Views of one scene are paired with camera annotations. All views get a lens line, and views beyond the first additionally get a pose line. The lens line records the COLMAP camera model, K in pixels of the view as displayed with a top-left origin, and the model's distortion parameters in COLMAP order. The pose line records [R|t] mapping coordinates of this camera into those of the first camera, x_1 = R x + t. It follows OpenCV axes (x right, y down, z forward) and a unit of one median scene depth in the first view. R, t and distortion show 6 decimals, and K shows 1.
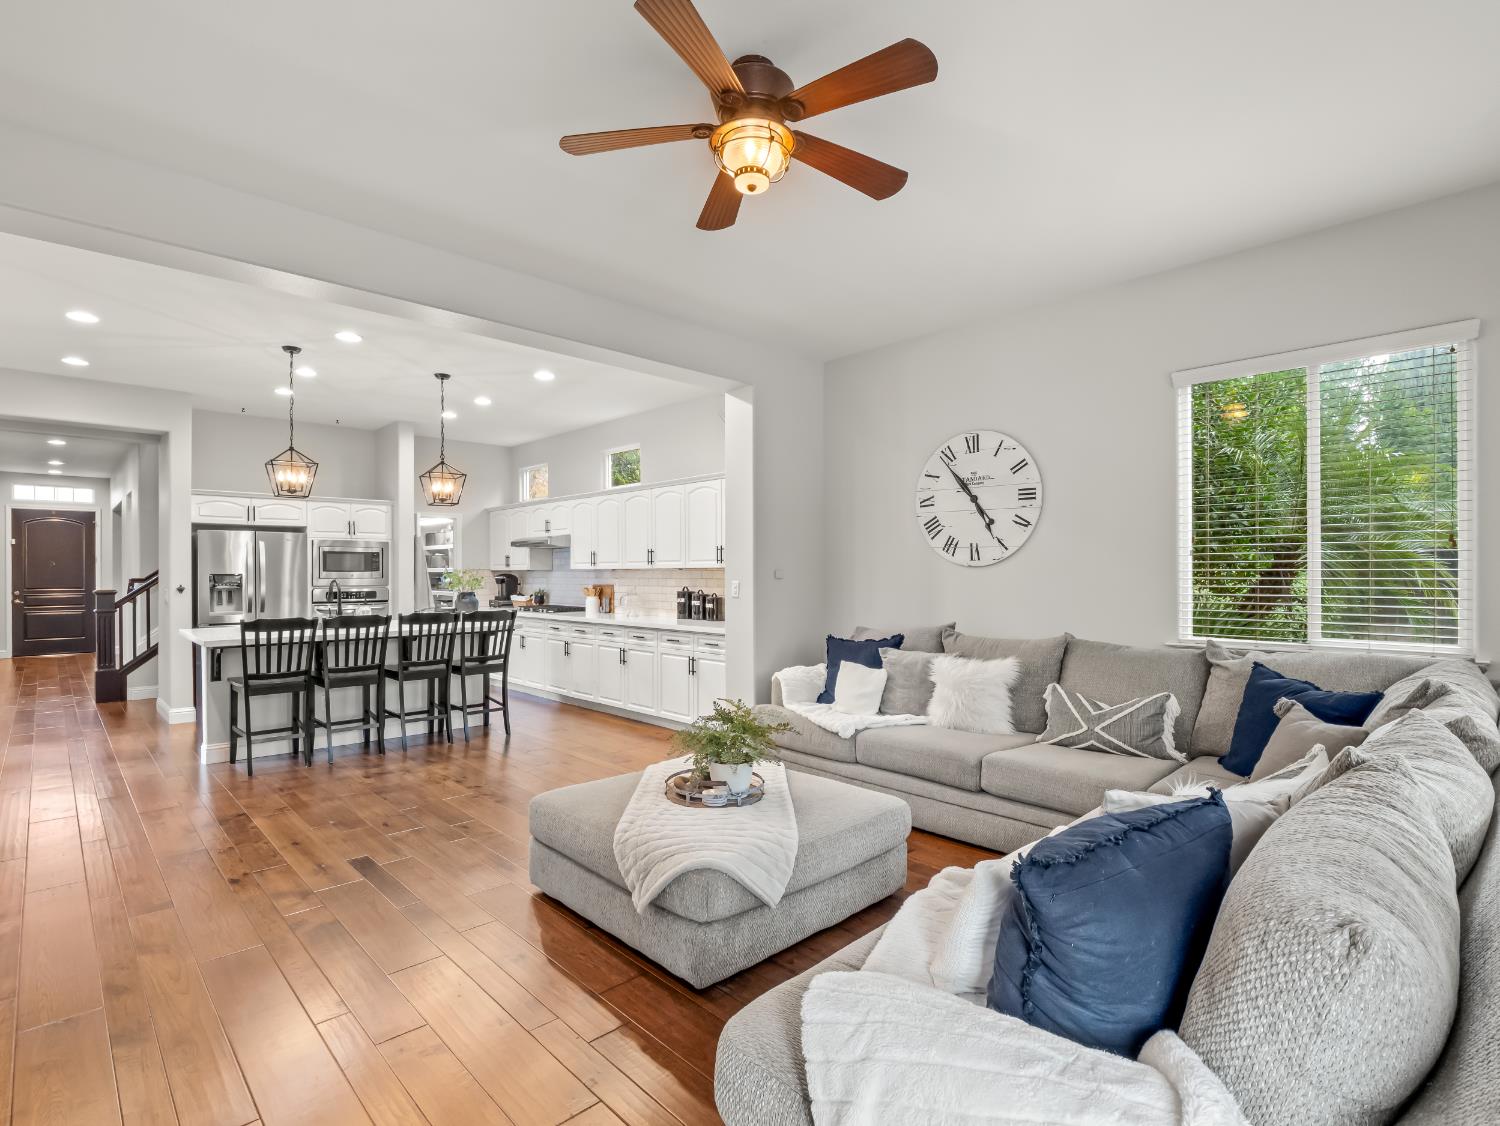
lens RADIAL K [[728.1, 0, 742.7], [0, 728.1, 570.6], [0, 0, 1]] dist [-0.015432, -0.002848]
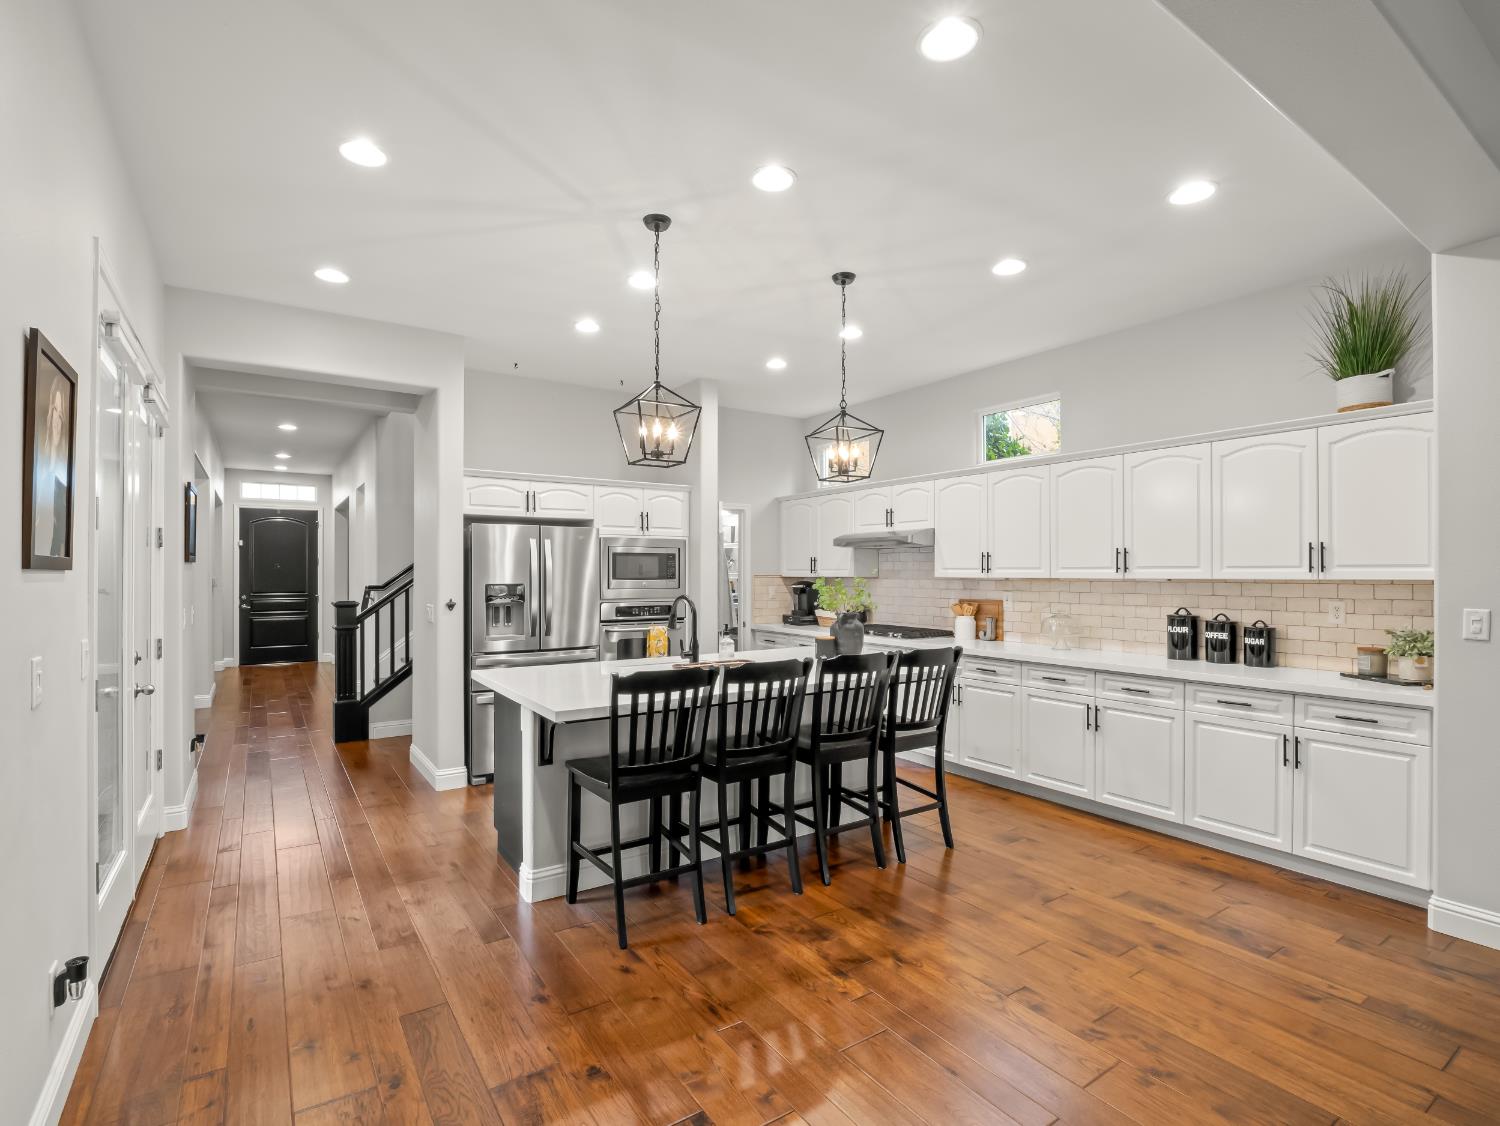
lens RADIAL K [[728.1, 0, 748.6], [0, 728.1, 566.3], [0, 0, 1]] dist [-0.015432, -0.002848]
pose [[0.984299, 0.001761, -0.176499, -0.314108], [-0.003114, 0.999968, -0.007384, -0.007498], [0.176480, 0.007818, 0.984273, 0.293031]]
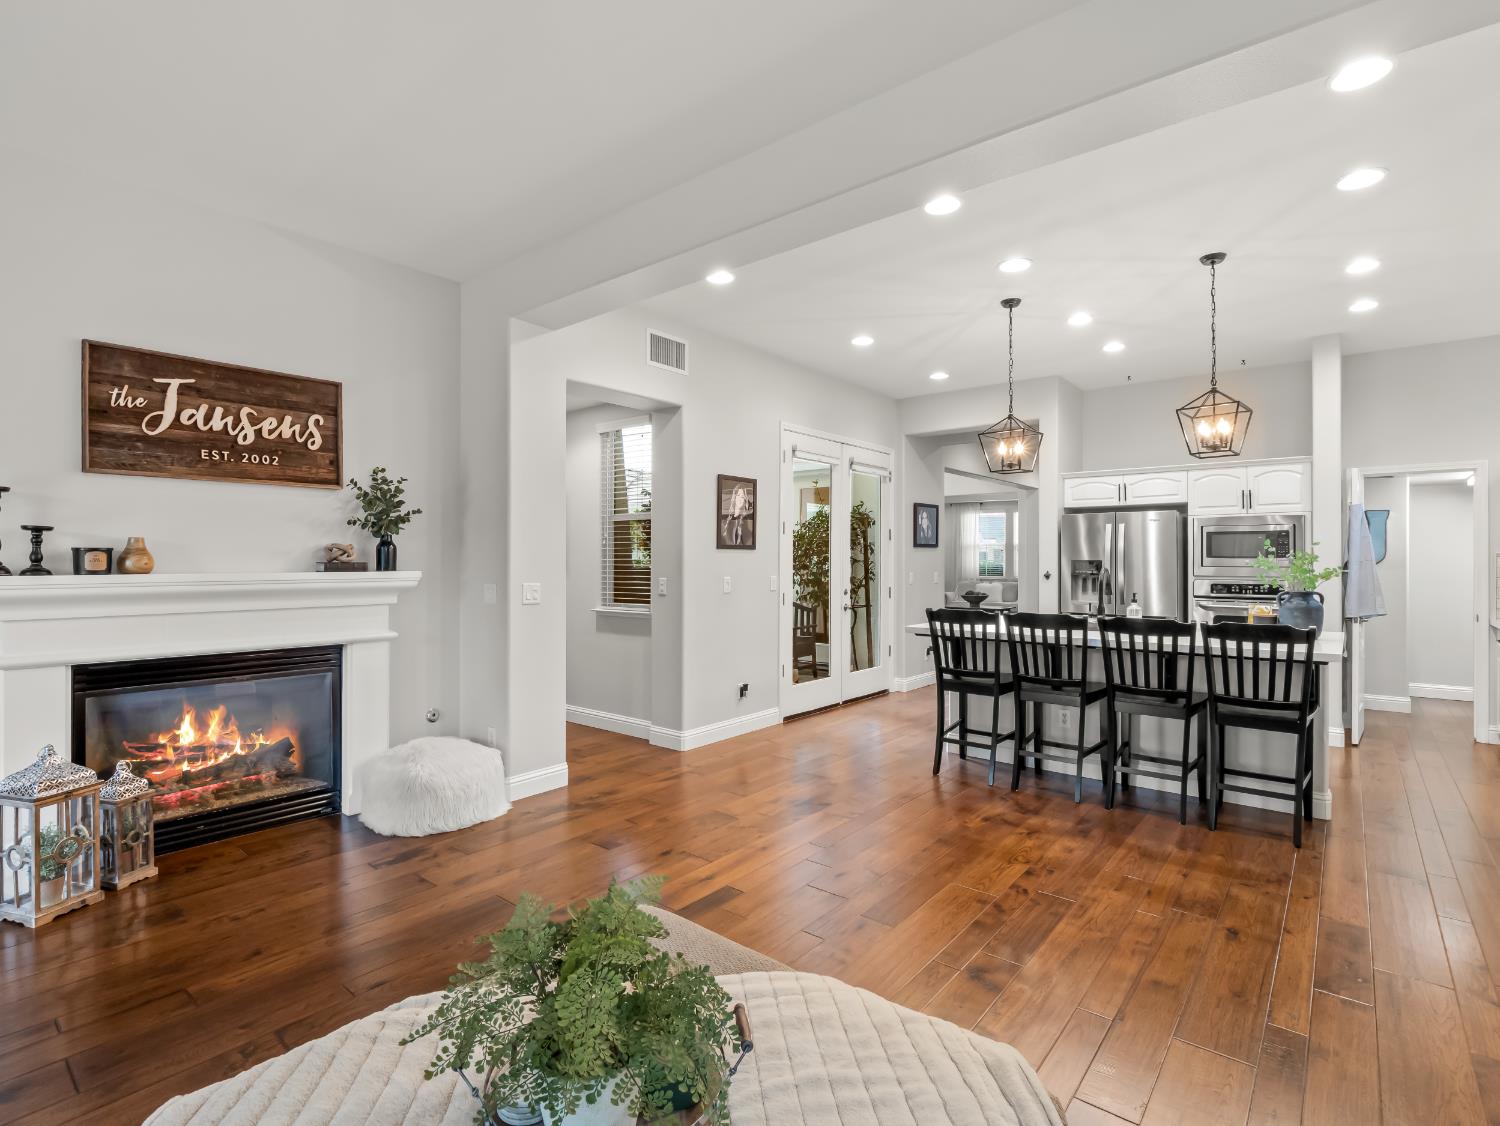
lens RADIAL K [[728.1, 0, 745.1], [0, 728.1, 557.2], [0, 0, 1]] dist [-0.015432, -0.002848]
pose [[0.110347, -0.001312, -0.993892, 0.151153], [0.001963, 0.999997, -0.001102, 0.000679], [0.993891, -0.001830, 0.110349, 0.418556]]
